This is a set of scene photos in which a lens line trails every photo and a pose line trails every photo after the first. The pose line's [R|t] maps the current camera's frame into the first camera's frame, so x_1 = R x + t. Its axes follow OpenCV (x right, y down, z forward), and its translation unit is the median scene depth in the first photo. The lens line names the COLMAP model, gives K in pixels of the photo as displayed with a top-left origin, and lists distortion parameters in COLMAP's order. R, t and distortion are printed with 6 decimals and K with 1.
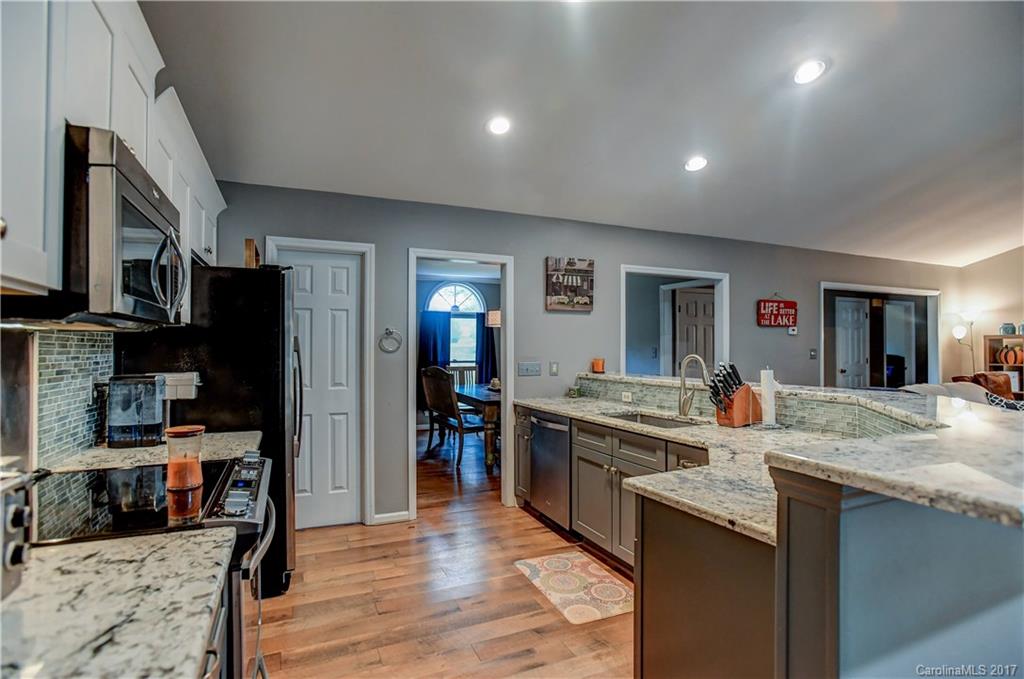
lens RADIAL K [[506.0, 0, 508.6], [0, 506.0, 341.9], [0, 0, 1]] dist [-0.019429, 0.001990]
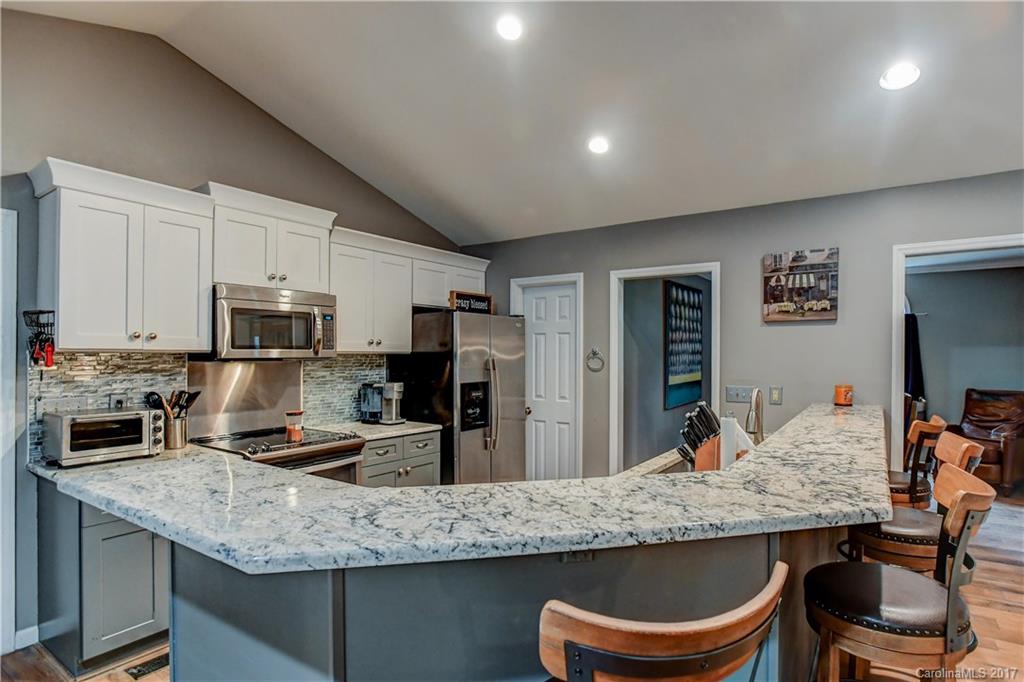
lens RADIAL K [[554.1, 0, 536.4], [0, 554.1, 350.3], [0, 0, 1]] dist [-0.003012, -0.000149]
pose [[0.553115, -0.006341, -0.833081, 0.583454], [0.009286, 0.999956, -0.001446, -0.019367], [0.833053, -0.006936, 0.553149, 0.207846]]
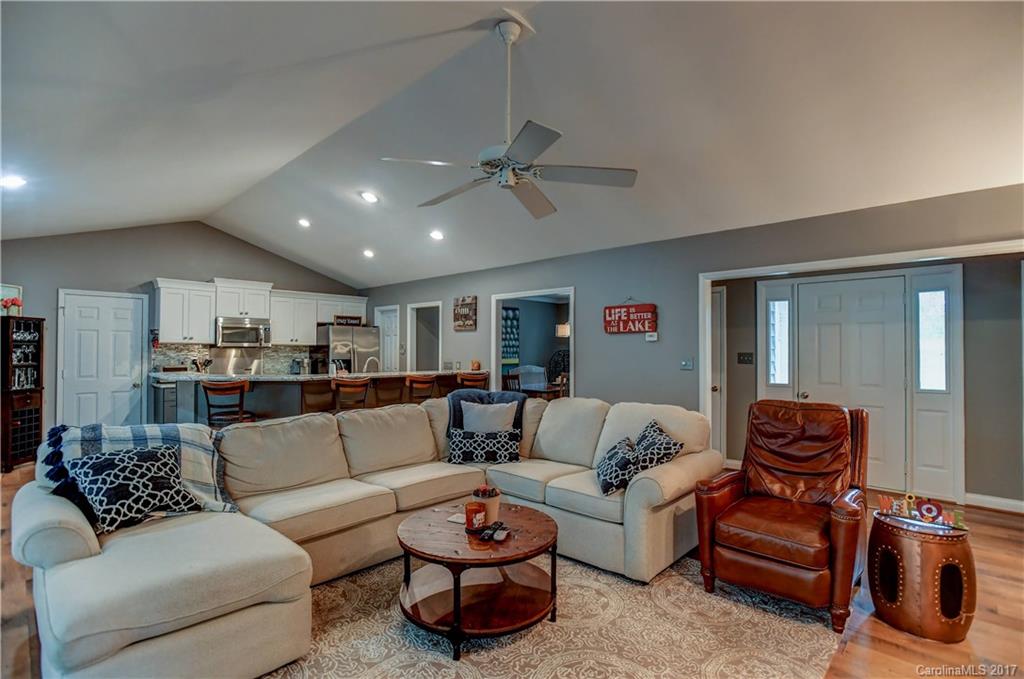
lens RADIAL K [[506.0, 0, 510.2], [0, 506.0, 345.0], [0, 0, 1]] dist [-0.019429, 0.001990]
pose [[0.369715, -0.007399, -0.929116, 1.622683], [0.005604, 0.999968, -0.005733, -0.004012], [0.929128, -0.003087, 0.369745, 0.533861]]
